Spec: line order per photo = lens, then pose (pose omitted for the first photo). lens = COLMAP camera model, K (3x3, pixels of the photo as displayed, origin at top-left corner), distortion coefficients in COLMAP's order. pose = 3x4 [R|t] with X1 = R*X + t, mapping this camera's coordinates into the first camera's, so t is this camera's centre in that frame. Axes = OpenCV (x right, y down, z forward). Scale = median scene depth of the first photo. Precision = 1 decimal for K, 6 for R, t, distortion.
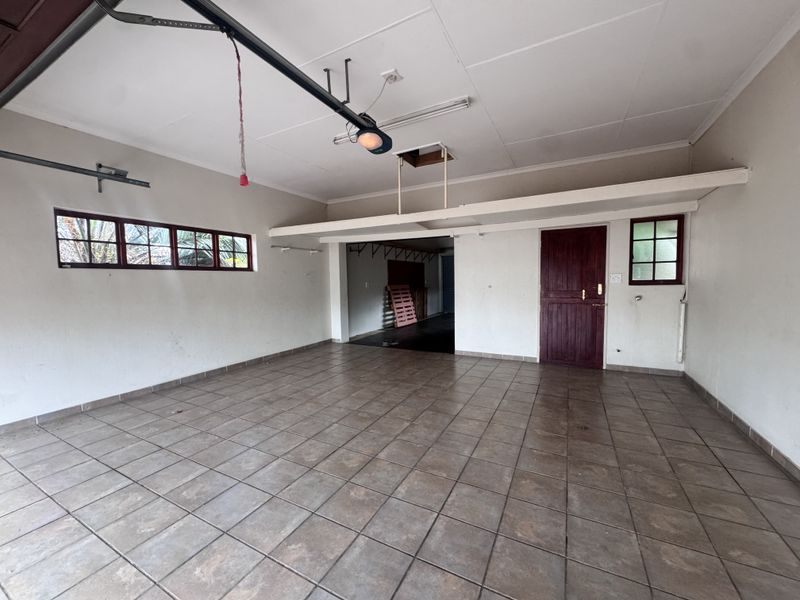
lens RADIAL K [[321.0, 0, 400.0], [0, 321.0, 300.0], [0, 0, 1]] dist [-0.002837, -0.000193]
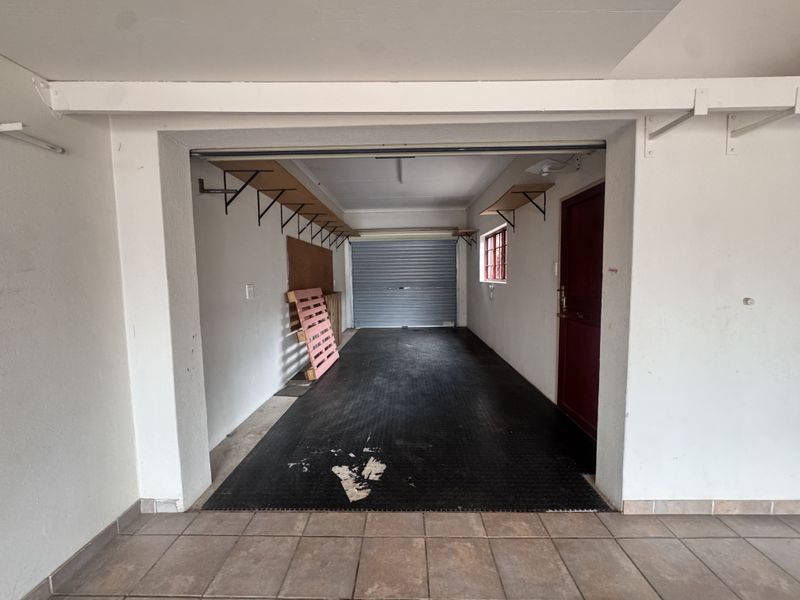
lens RADIAL K [[321.0, 0, 400.0], [0, 321.0, 300.0], [0, 0, 1]] dist [-0.002837, -0.000193]
pose [[0.893833, -0.027460, 0.447558, -0.103541], [0.026637, 0.999612, 0.008135, -0.032174], [-0.447607, 0.004650, 0.894218, 0.517823]]
